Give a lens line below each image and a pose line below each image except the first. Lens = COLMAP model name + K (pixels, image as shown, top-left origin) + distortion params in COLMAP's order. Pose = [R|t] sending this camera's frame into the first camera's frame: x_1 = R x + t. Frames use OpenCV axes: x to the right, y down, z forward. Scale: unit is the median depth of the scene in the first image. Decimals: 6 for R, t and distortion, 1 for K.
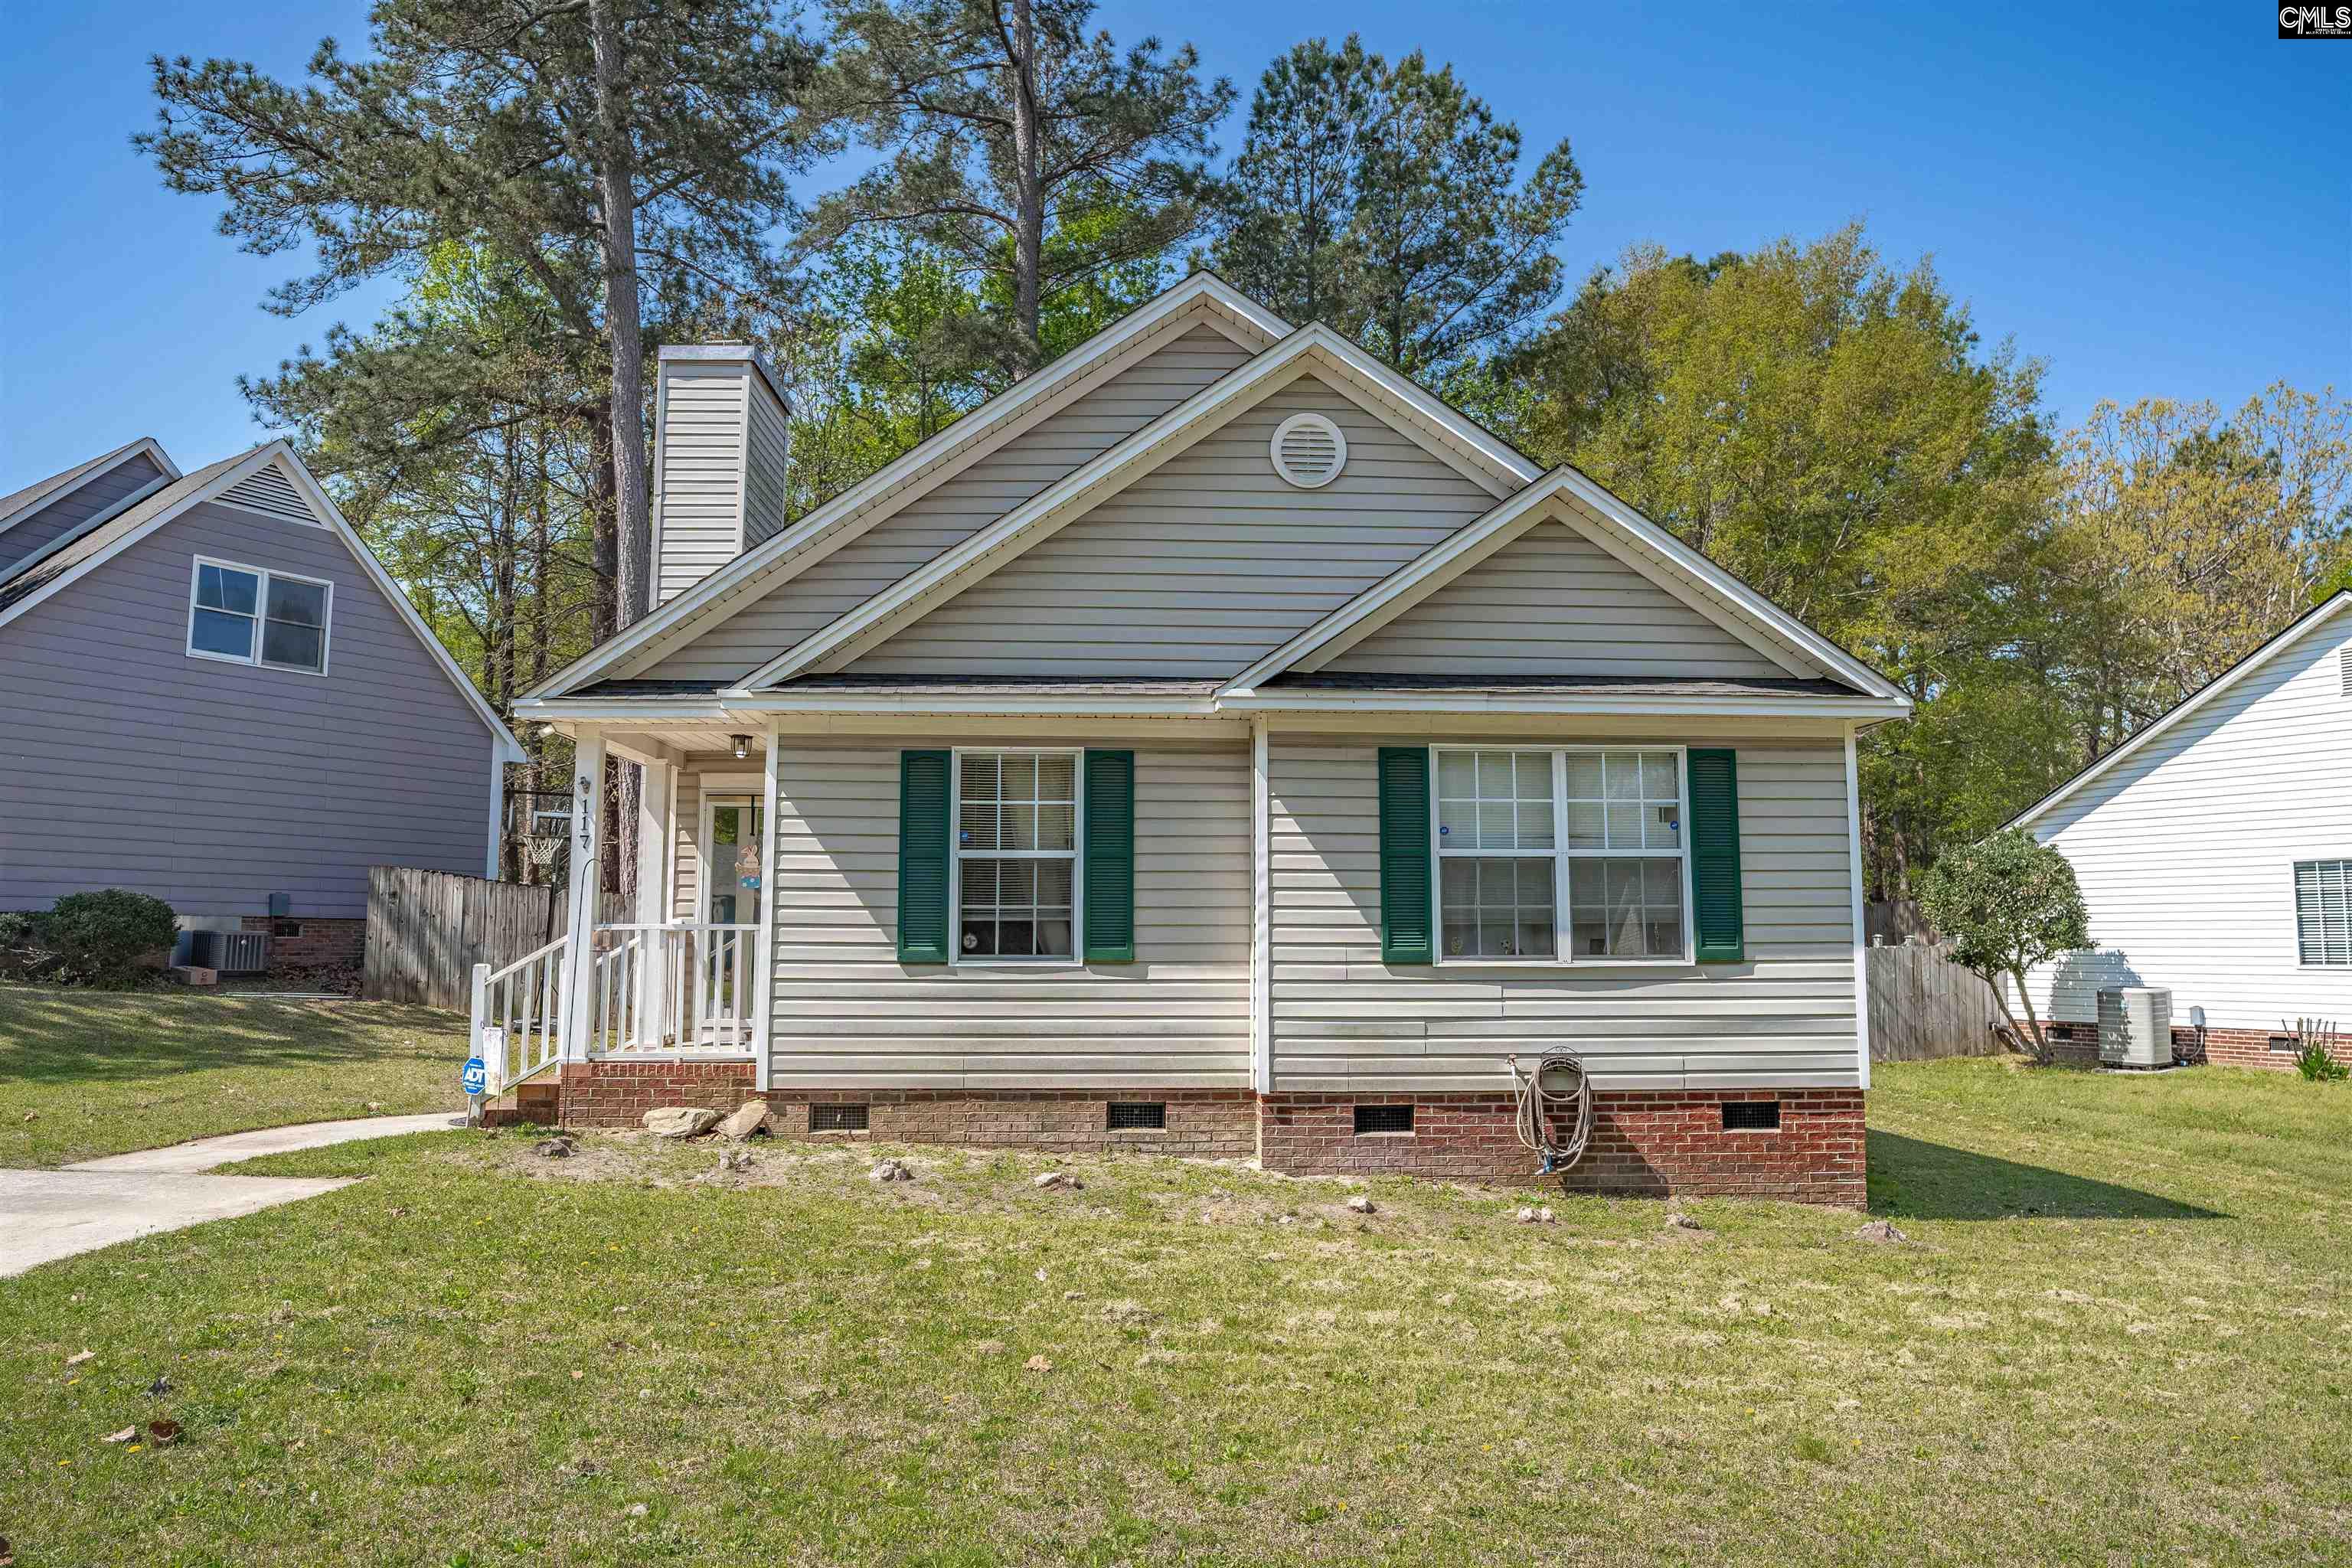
lens RADIAL K [[1135.4, 0, 1189.8], [0, 1135.4, 770.2], [0, 0, 1]] dist [-0.017229, 0.000063]
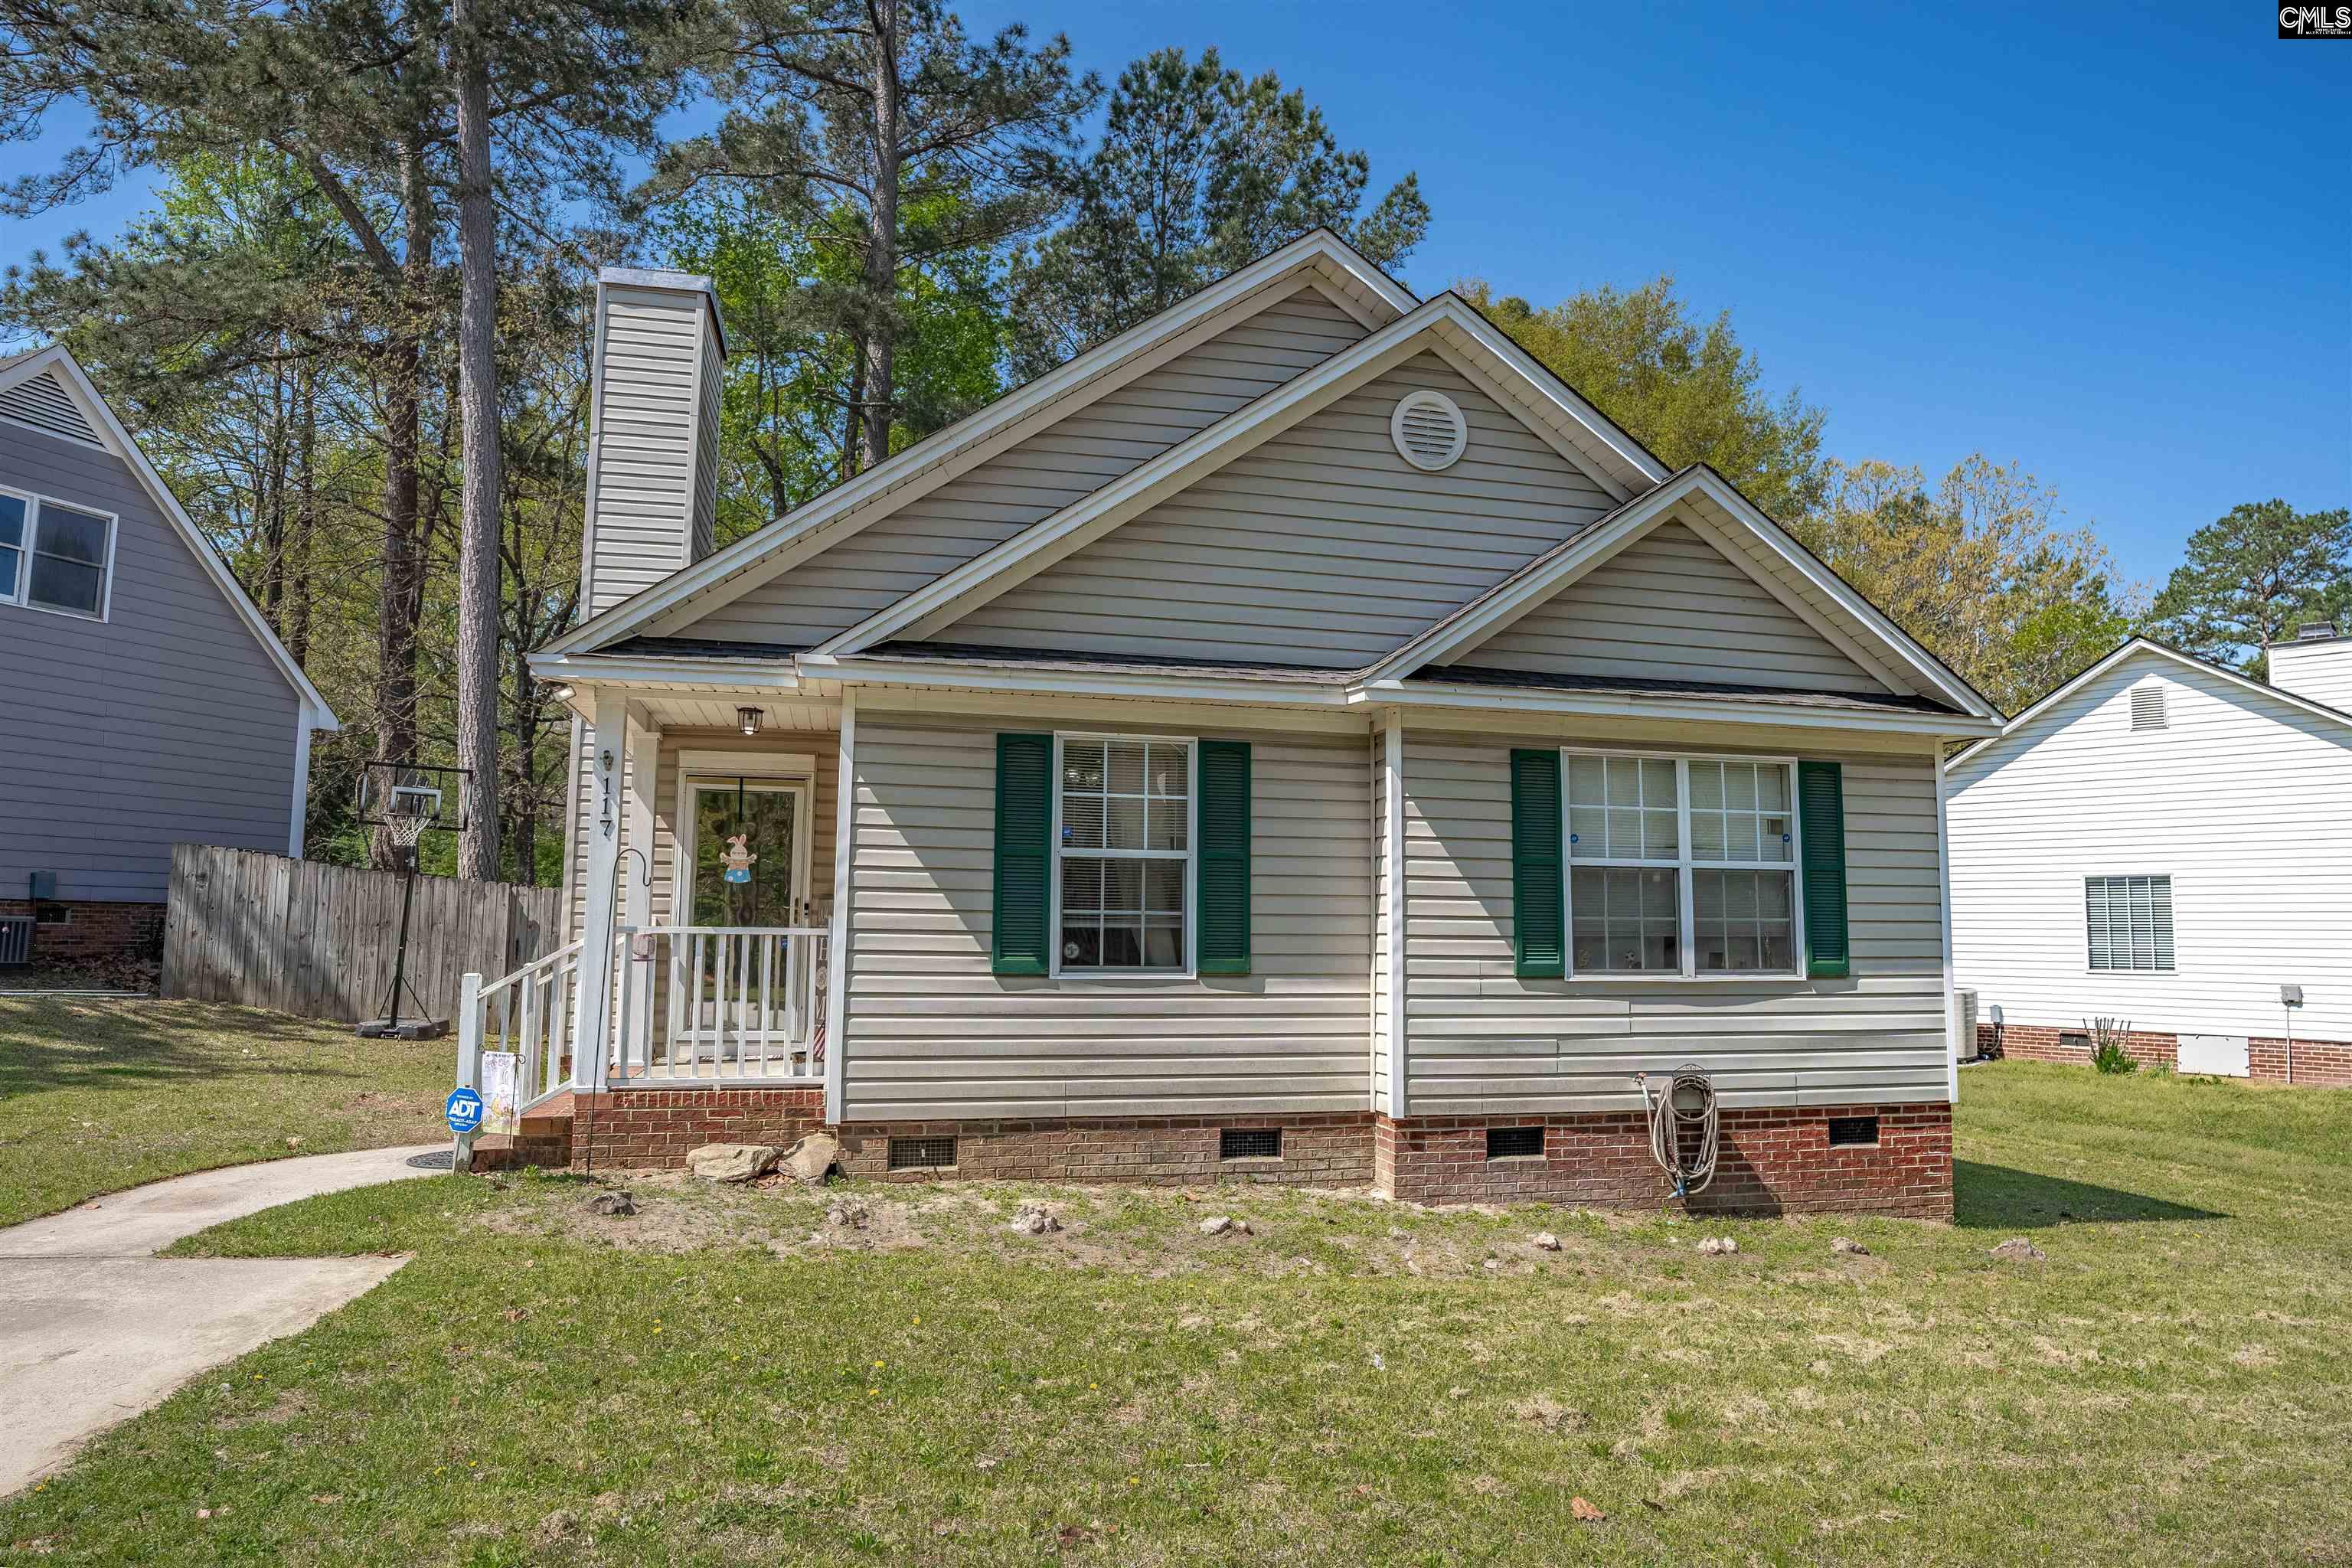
lens RADIAL K [[1116.5, 0, 1175.4], [0, 1116.5, 769.5], [0, 0, 1]] dist [-0.016735, -0.000366]
pose [[0.988212, 0.031925, 0.149725, -0.244249], [-0.032536, 0.999469, 0.001631, 0.004818], [-0.149594, -0.006483, 0.988726, 0.121504]]
